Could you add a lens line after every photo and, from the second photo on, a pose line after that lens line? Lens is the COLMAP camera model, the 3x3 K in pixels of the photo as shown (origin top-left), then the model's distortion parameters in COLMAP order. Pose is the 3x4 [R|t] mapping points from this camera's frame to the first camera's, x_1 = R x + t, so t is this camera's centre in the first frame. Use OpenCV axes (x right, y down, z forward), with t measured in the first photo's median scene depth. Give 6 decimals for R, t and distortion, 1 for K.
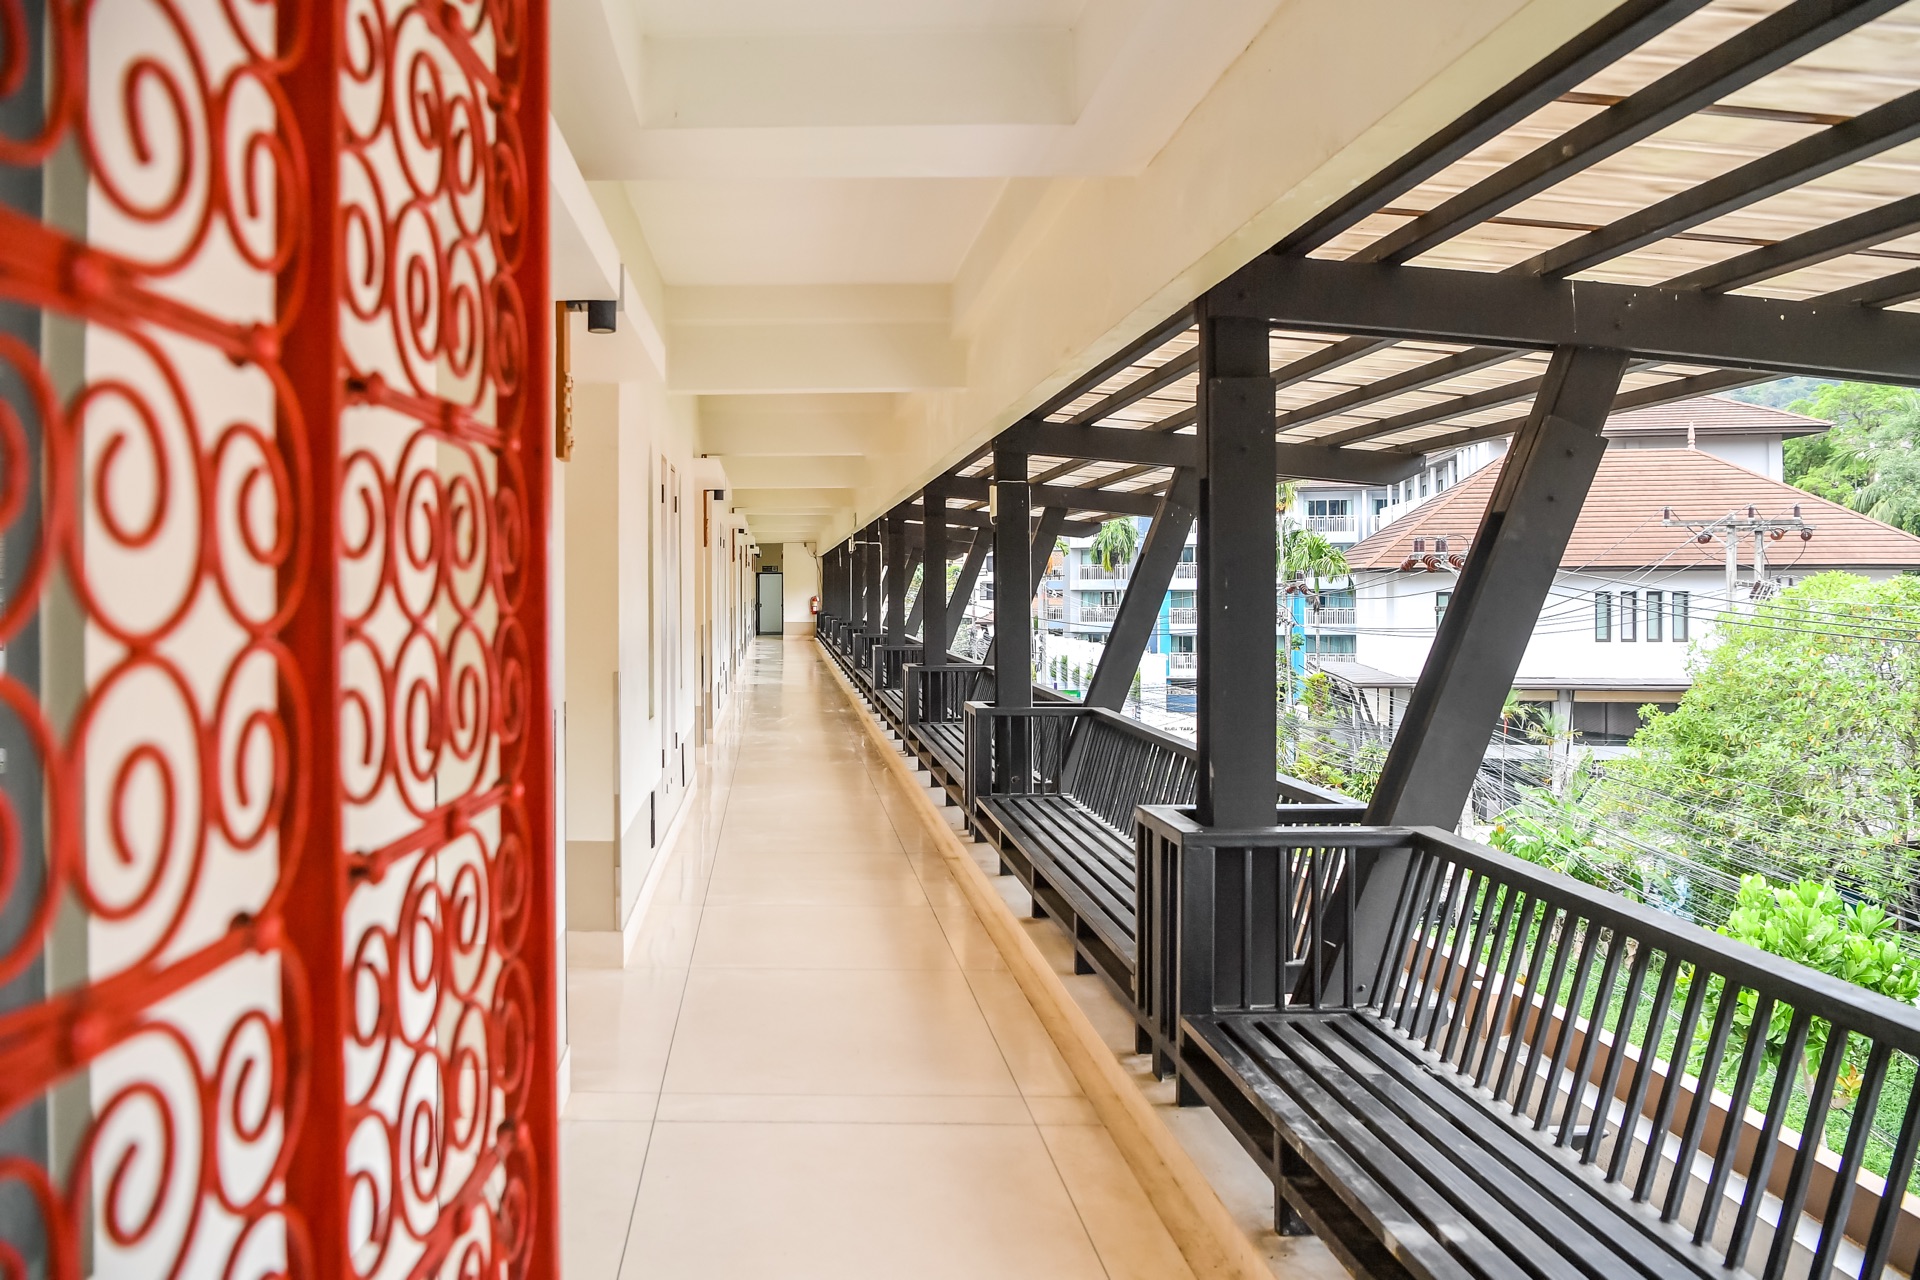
lens RADIAL K [[1241.5, 0, 922.7], [0, 1241.5, 586.4], [0, 0, 1]] dist [-0.028029, -0.002365]
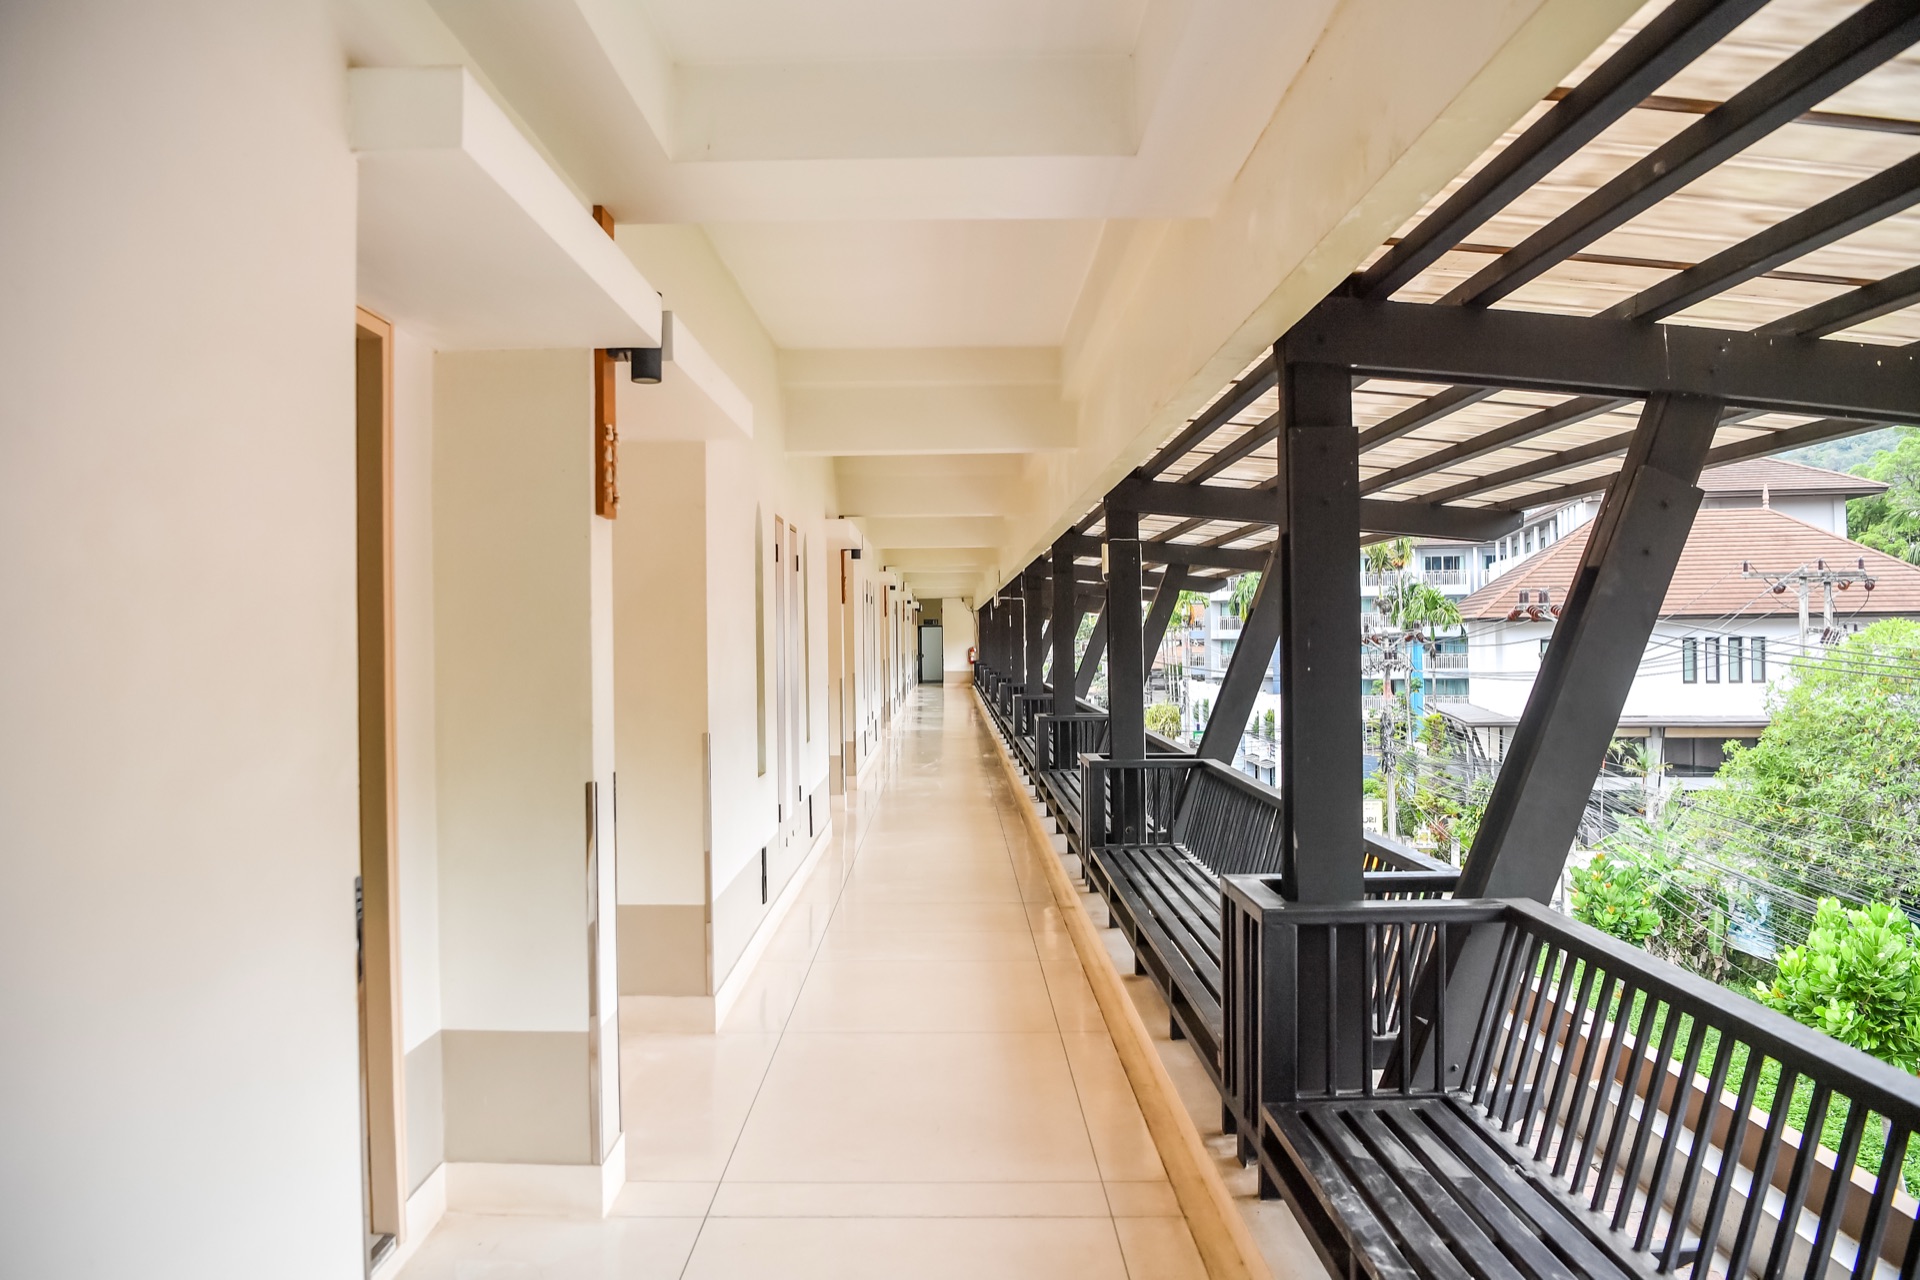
lens RADIAL K [[1428.3, 0, 934.2], [0, 1428.3, 637.2], [0, 0, 1]] dist [-0.057103, 0.001213]
pose [[0.999980, -0.006305, 0.000876, -0.108009], [0.006316, 0.999893, -0.013183, 0.013752], [-0.000793, 0.013189, 0.999913, -0.222804]]
